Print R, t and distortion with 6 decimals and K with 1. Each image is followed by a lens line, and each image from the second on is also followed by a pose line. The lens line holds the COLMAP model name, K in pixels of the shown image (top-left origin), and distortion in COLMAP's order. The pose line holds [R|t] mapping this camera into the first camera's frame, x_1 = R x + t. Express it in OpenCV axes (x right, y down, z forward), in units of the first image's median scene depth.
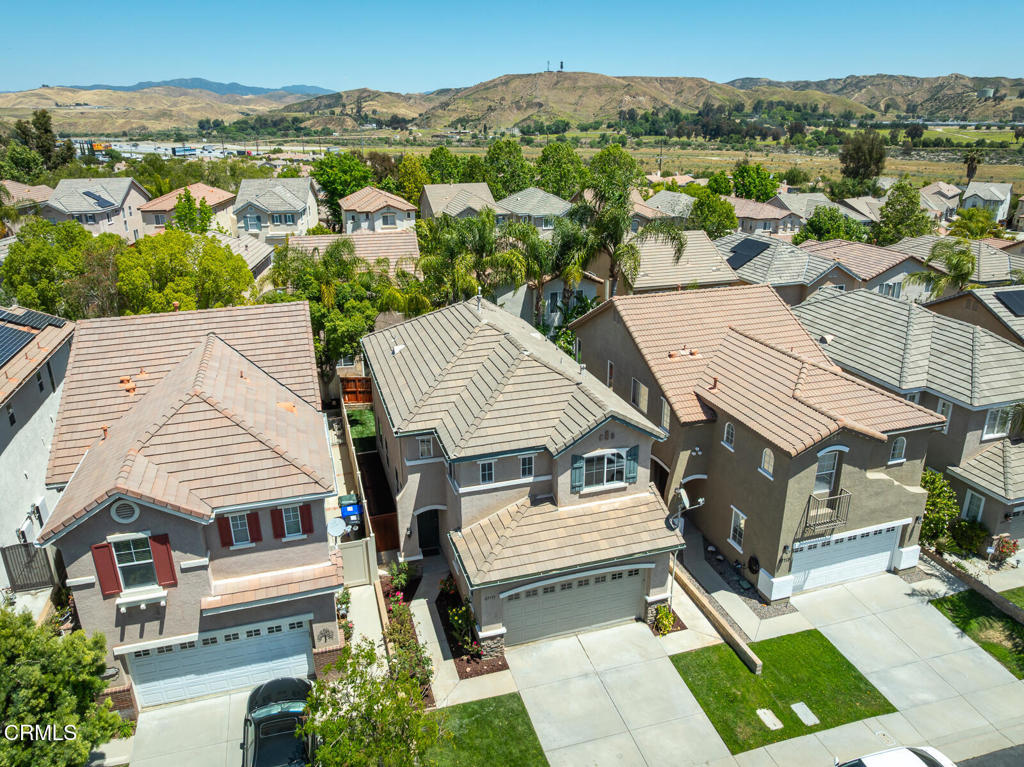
lens RADIAL K [[715.6, 0, 508.1], [0, 715.6, 380.6], [0, 0, 1]] dist [-0.055871, 0.028707]
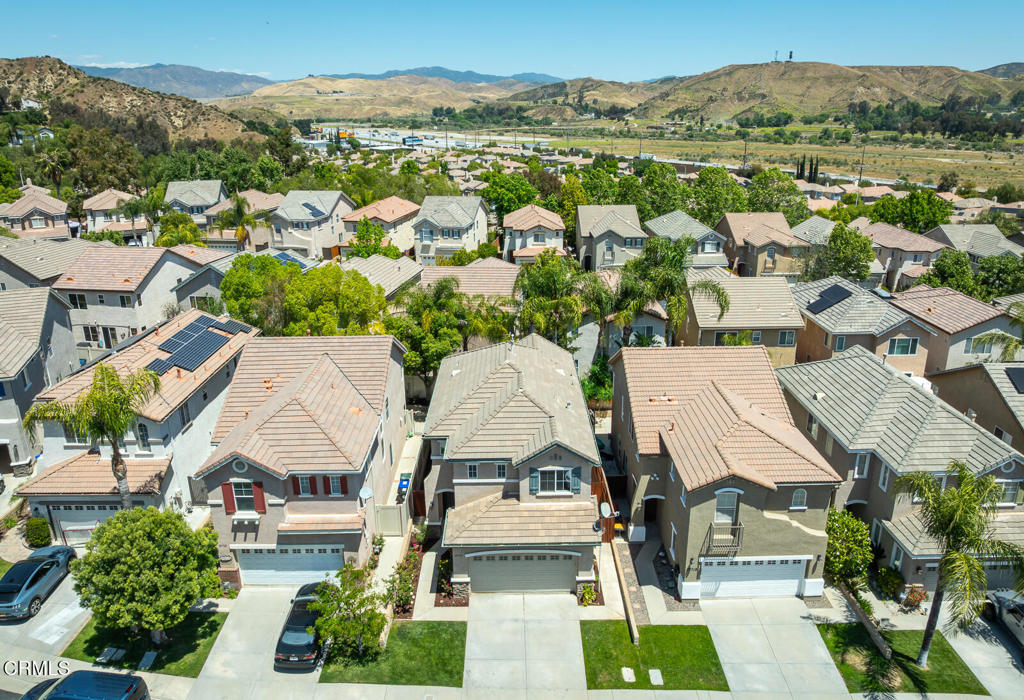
lens RADIAL K [[712.9, 0, 510.0], [0, 712.9, 350.8], [0, 0, 1]] dist [-0.041791, 0.011636]
pose [[0.957754, 0.091850, -0.272528, 0.371394], [-0.097461, 0.995214, -0.007092, -0.101768], [0.270572, 0.033353, 0.962122, -0.348539]]
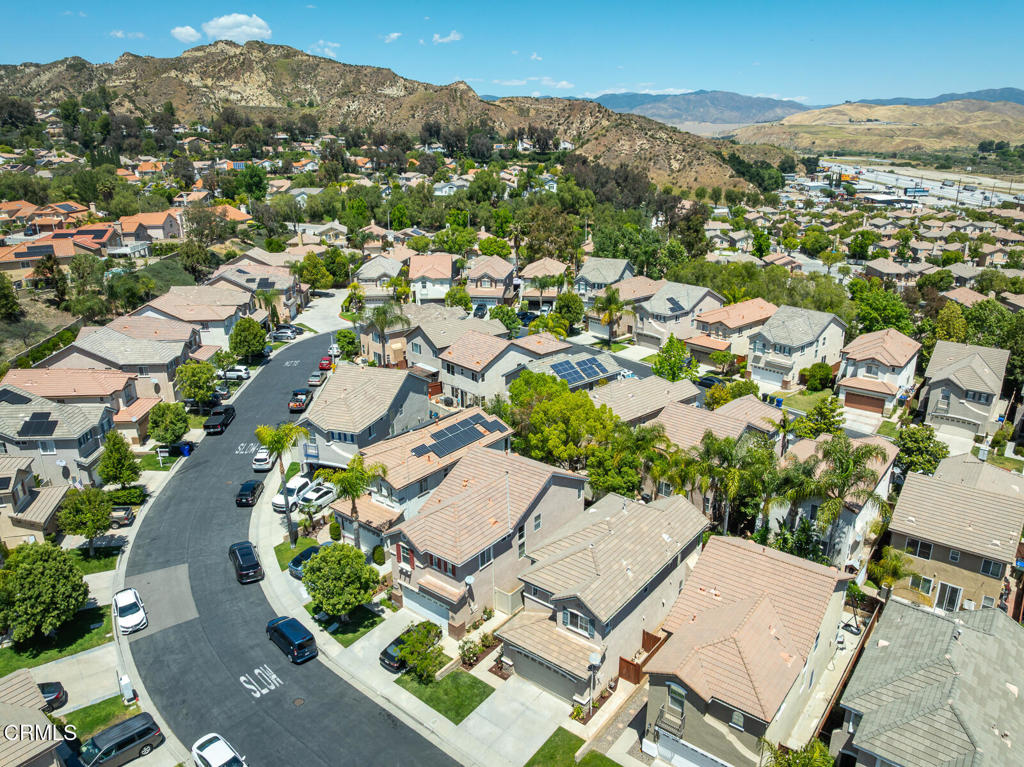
lens RADIAL K [[715.6, 0, 515.5], [0, 715.6, 380.4], [0, 0, 1]] dist [-0.055871, 0.028707]
pose [[0.569545, 0.265587, -0.777871, 1.214563], [-0.278284, 0.952777, 0.121549, -0.607493], [0.773419, 0.147241, 0.616557, -0.353313]]
